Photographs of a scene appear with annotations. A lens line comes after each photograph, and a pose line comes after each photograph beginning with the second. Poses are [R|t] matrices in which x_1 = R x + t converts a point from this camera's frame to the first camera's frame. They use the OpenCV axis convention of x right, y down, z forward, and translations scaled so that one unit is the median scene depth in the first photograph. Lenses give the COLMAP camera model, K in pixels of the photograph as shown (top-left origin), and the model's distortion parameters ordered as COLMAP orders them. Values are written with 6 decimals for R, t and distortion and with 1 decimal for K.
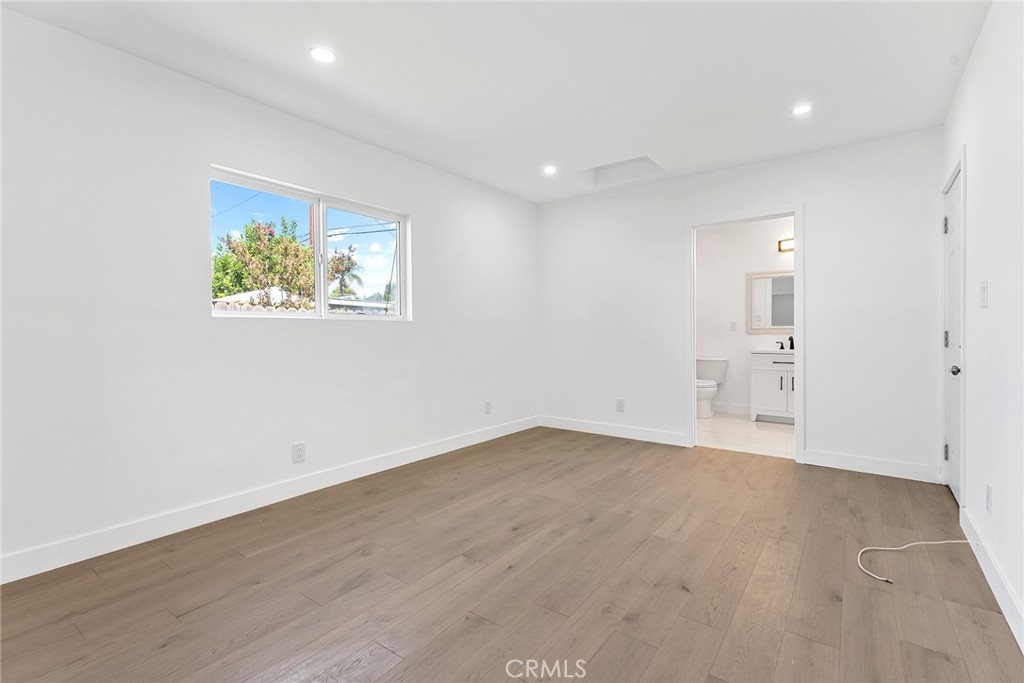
lens RADIAL K [[463.0, 0, 518.3], [0, 463.0, 339.1], [0, 0, 1]] dist [0.004308, 0.000501]
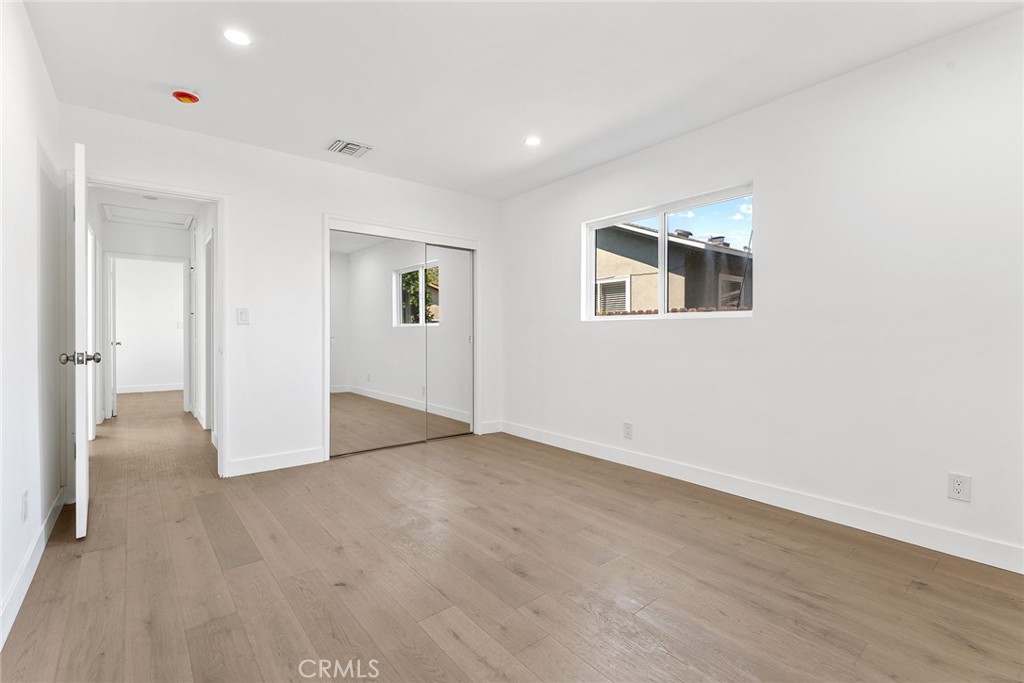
lens RADIAL K [[463.0, 0, 515.8], [0, 463.0, 343.2], [0, 0, 1]] dist [0.004308, 0.000501]
pose [[-0.248155, 0.024898, -0.968400, 0.875322], [-0.014017, 0.999473, 0.029289, -0.018274], [0.968619, 0.020843, -0.247676, 1.143083]]
